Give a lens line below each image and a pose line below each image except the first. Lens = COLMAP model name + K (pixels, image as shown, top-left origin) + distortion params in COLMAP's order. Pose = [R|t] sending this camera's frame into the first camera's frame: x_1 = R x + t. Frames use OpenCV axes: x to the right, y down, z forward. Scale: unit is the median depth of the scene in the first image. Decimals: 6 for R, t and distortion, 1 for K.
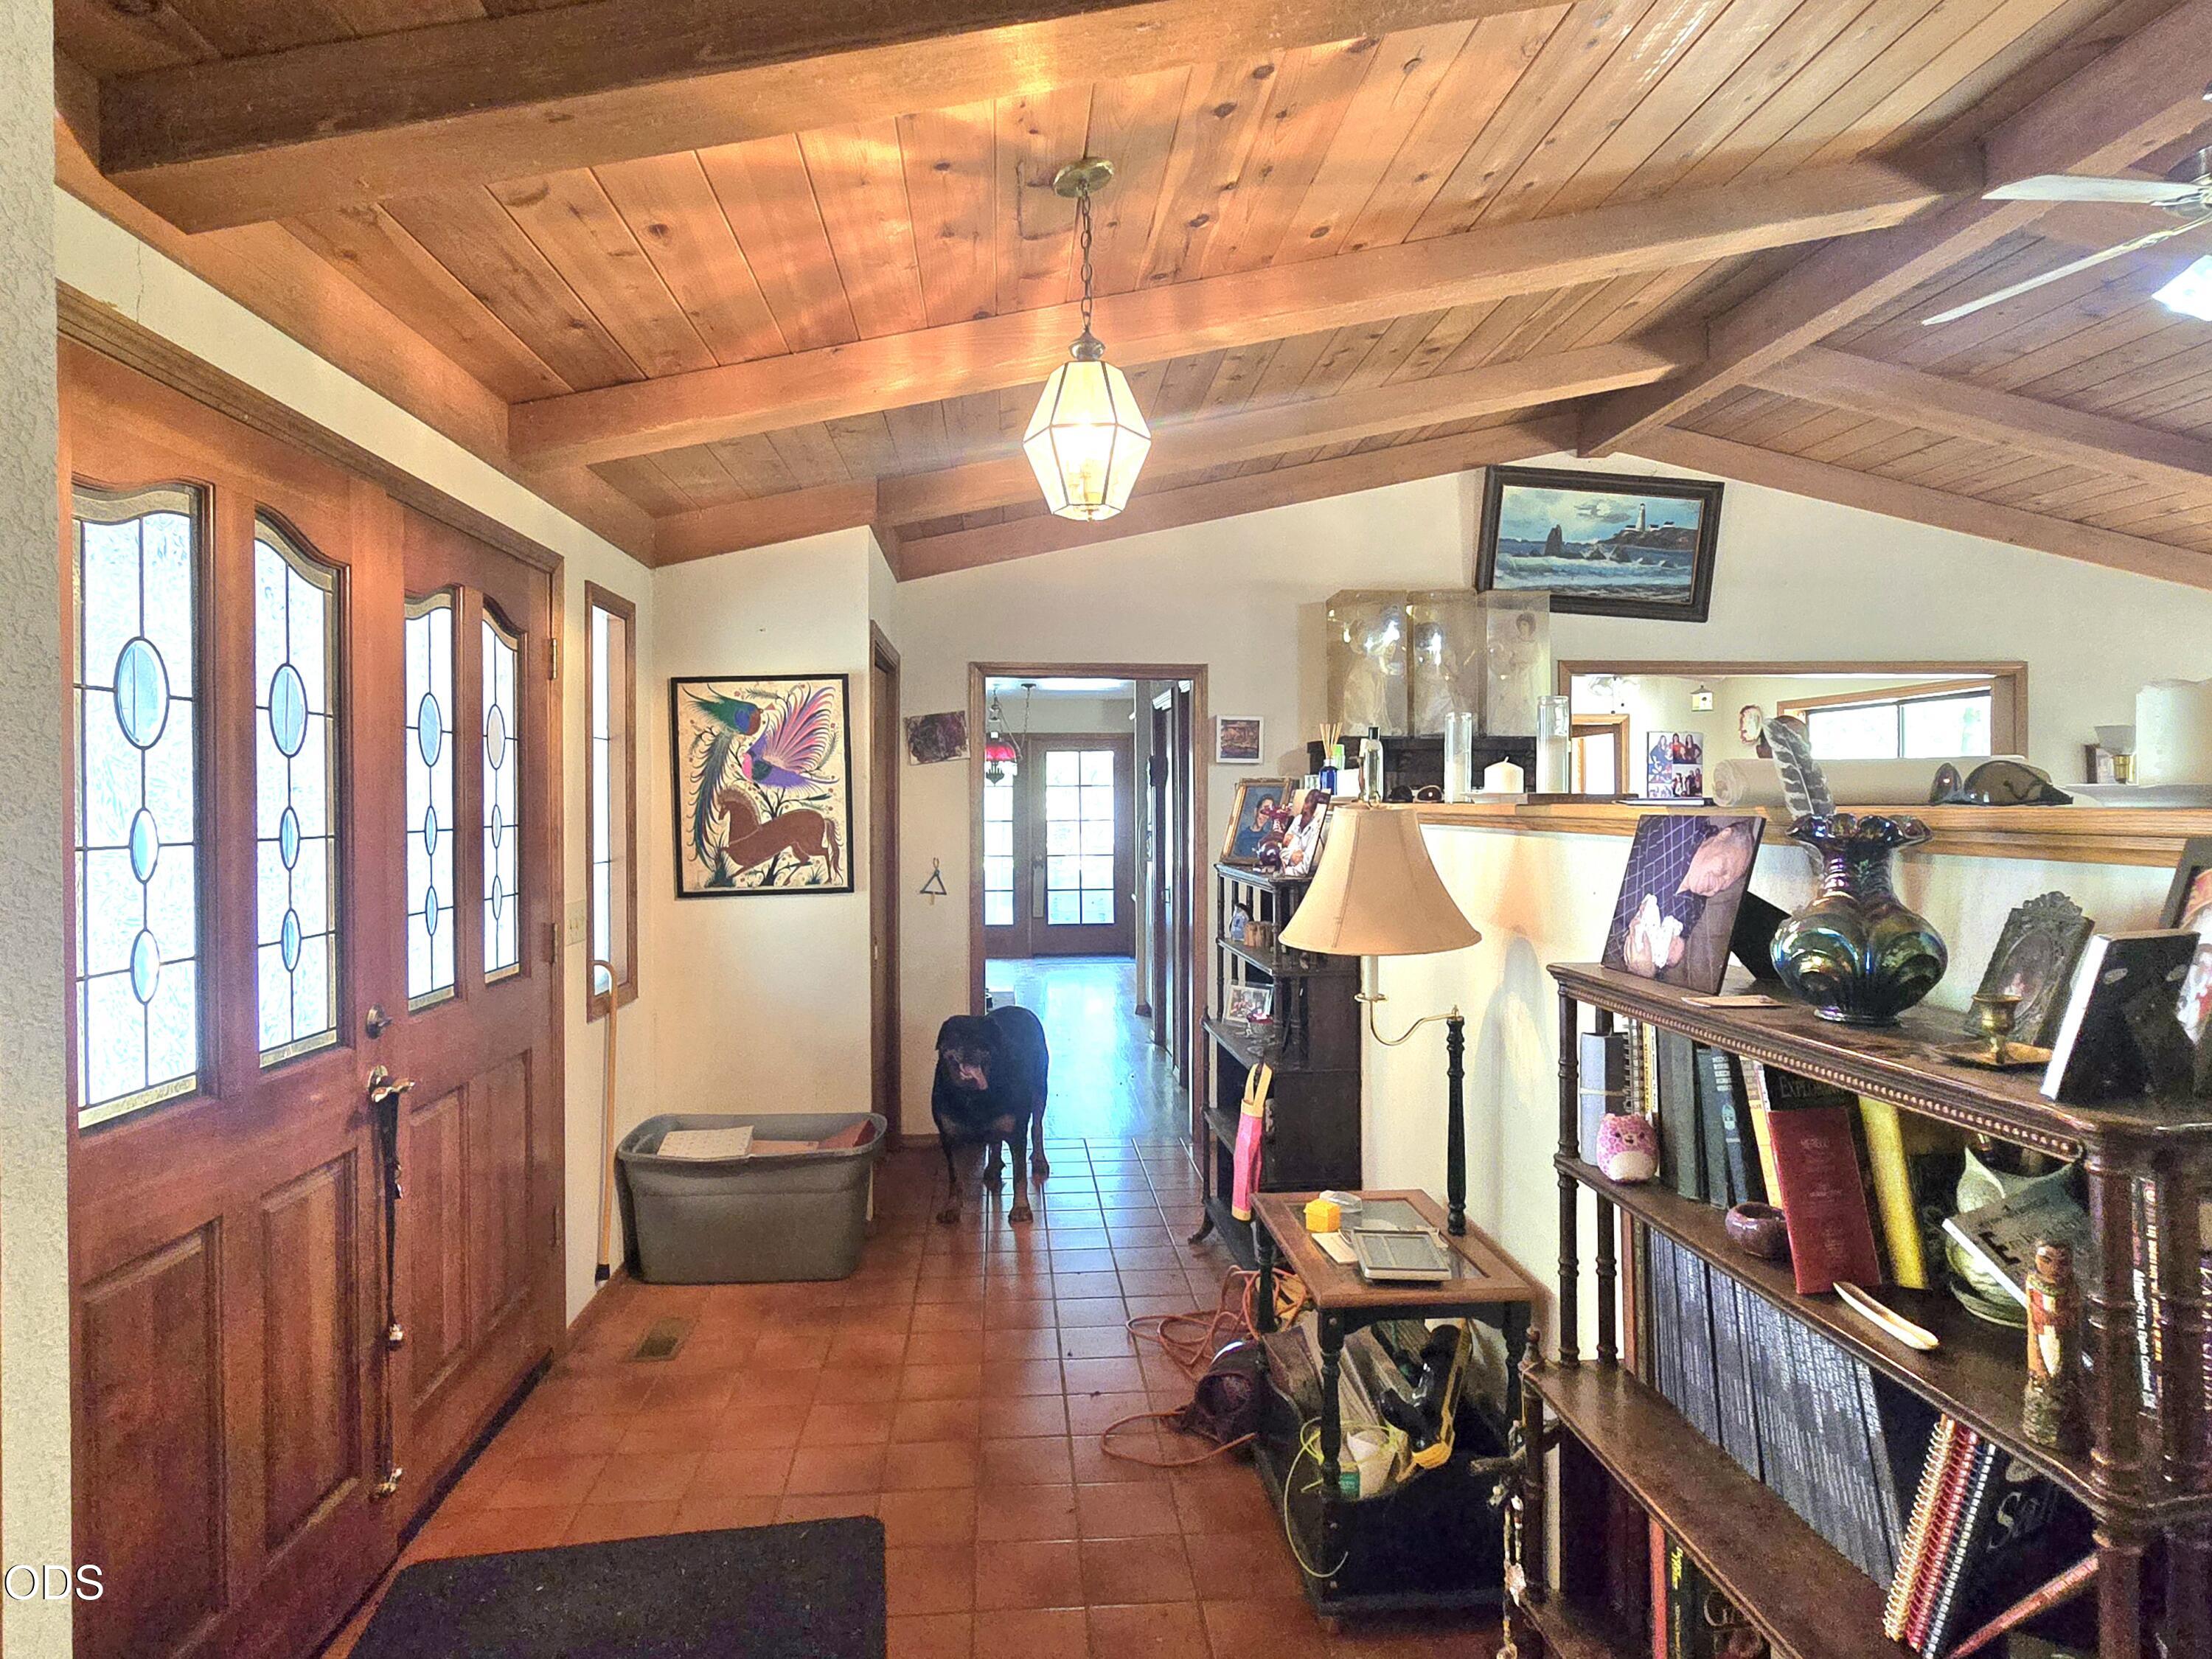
lens RADIAL K [[1308.6, 0, 1103.9], [0, 1308.6, 783.2], [0, 0, 1]] dist [-0.012336, 0.002227]
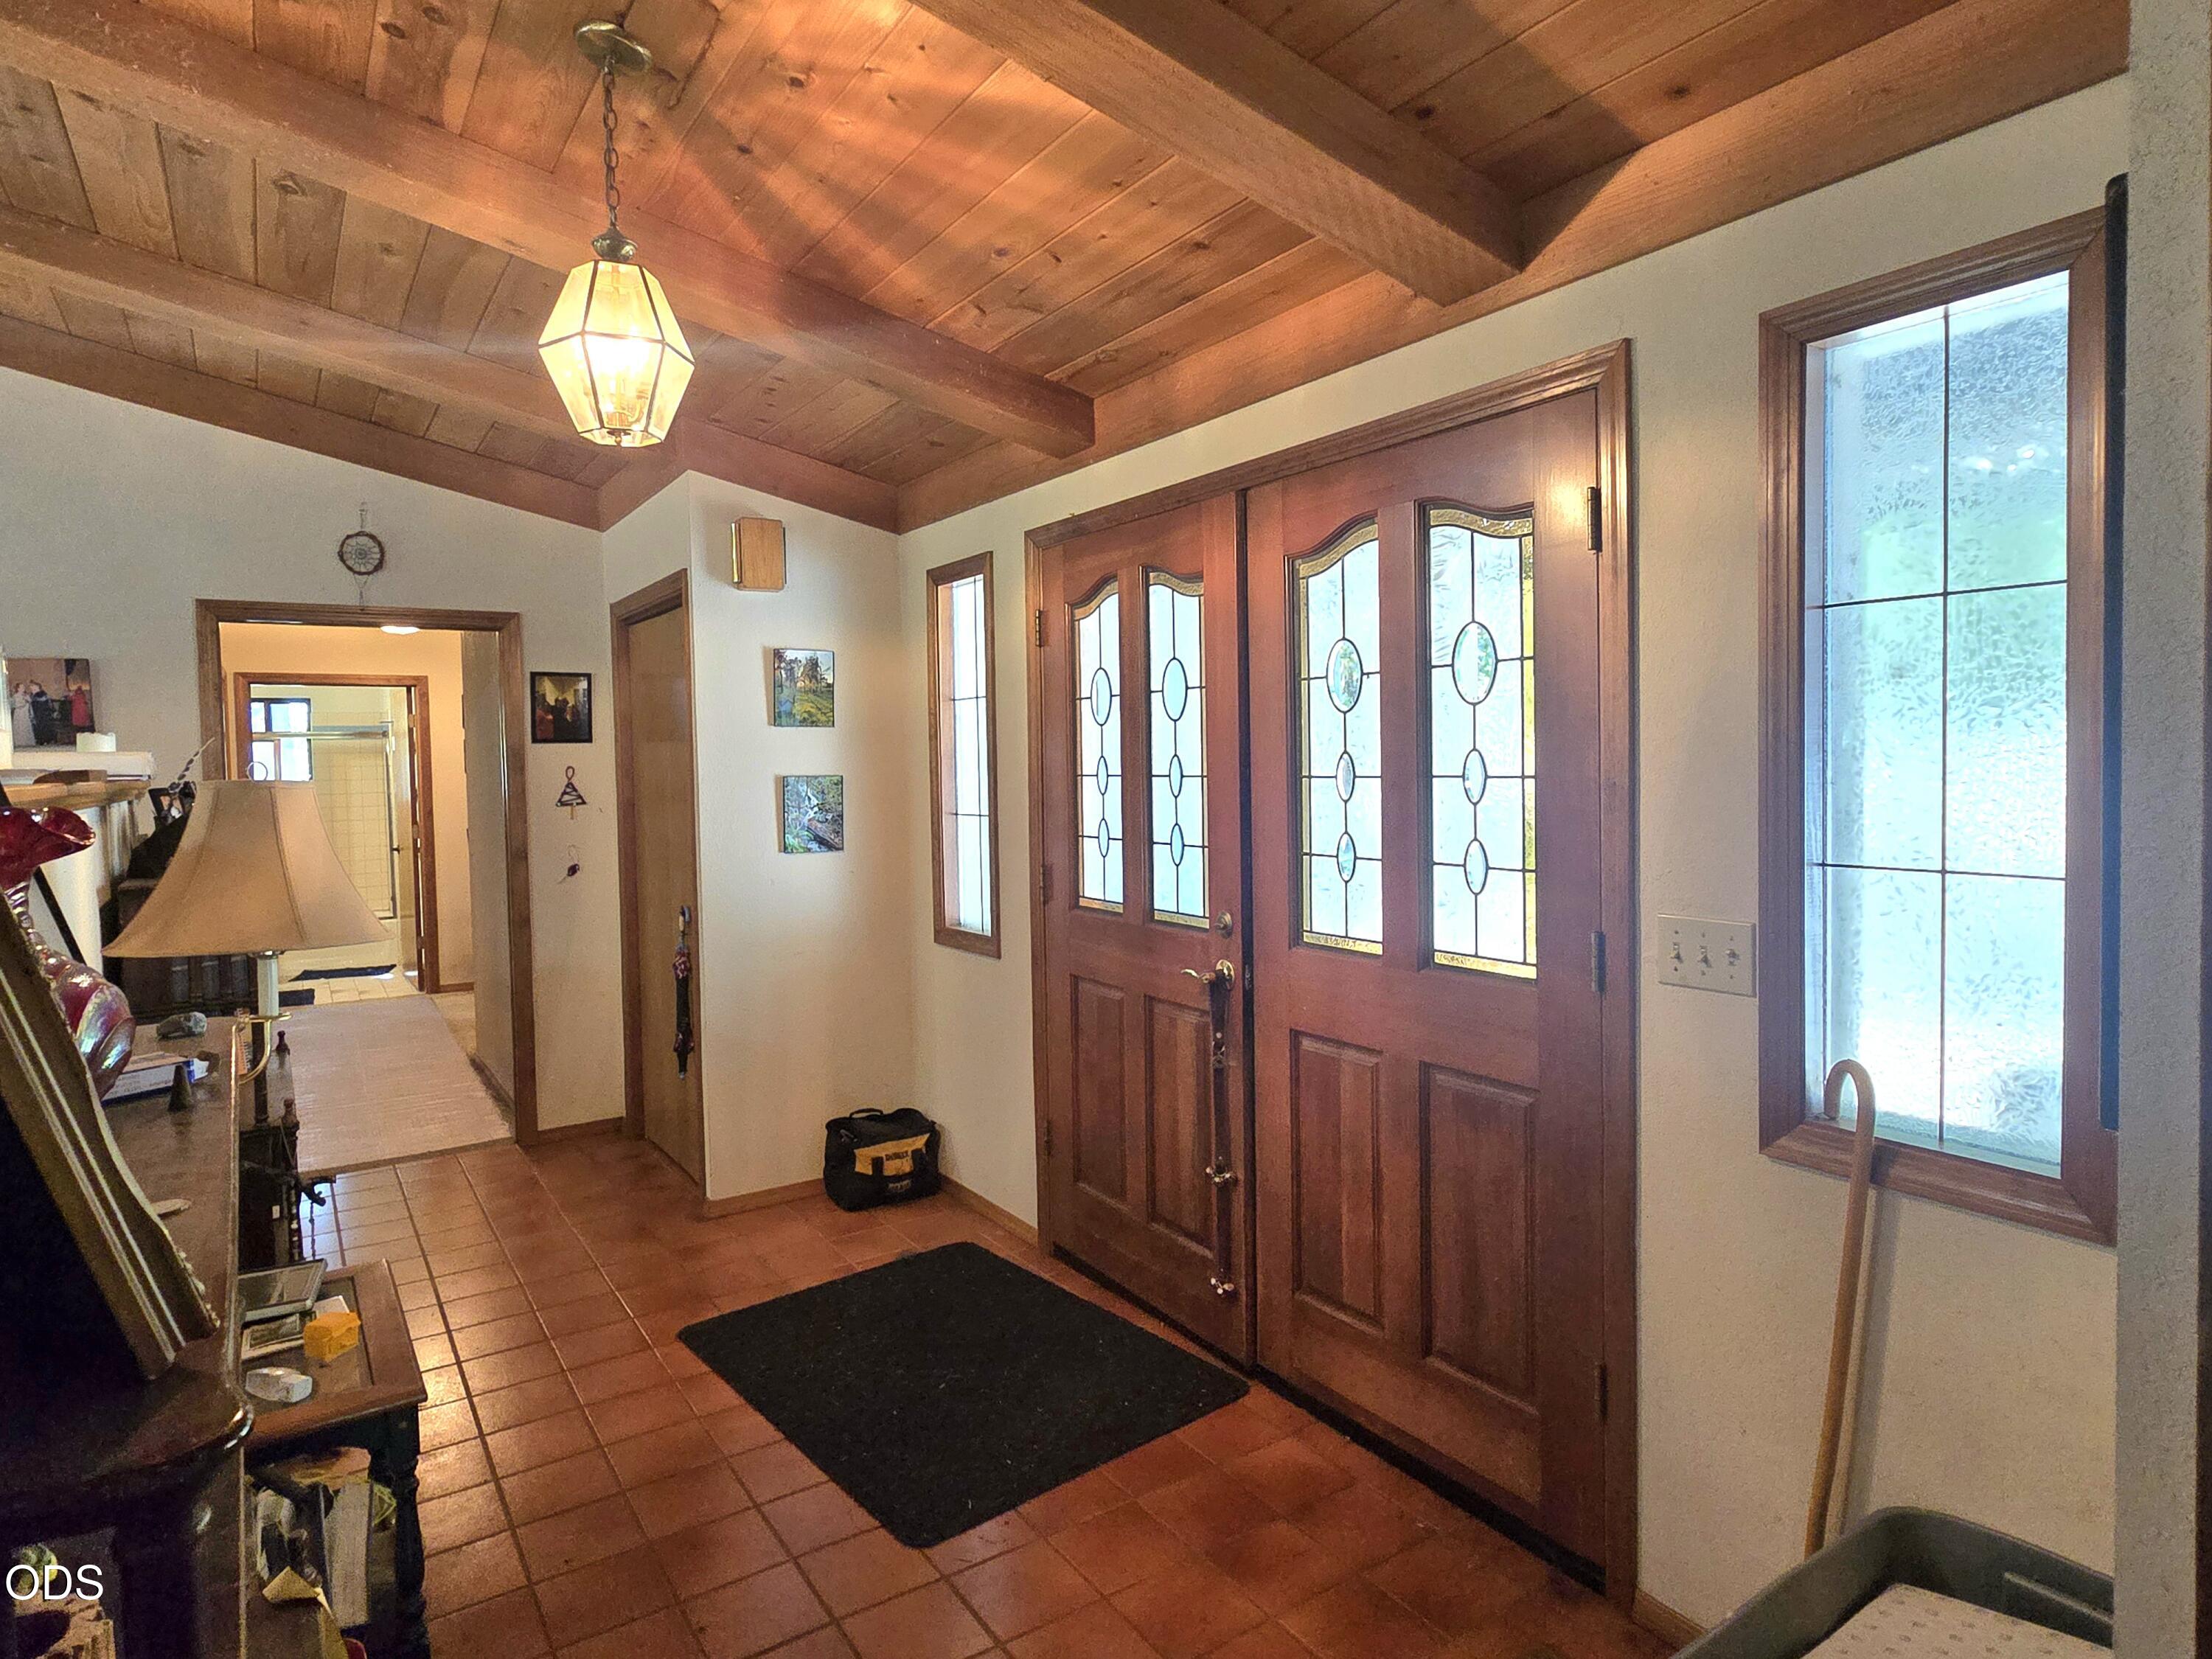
lens RADIAL K [[1322.6, 0, 1101.6], [0, 1322.6, 786.2], [0, 0, 1]] dist [-0.004109, -0.000482]
pose [[-0.885105, 0.047998, -0.462910, 0.144792], [0.042476, 0.998847, 0.022353, 0.016162], [0.463449, 0.000123, -0.886124, 2.267026]]
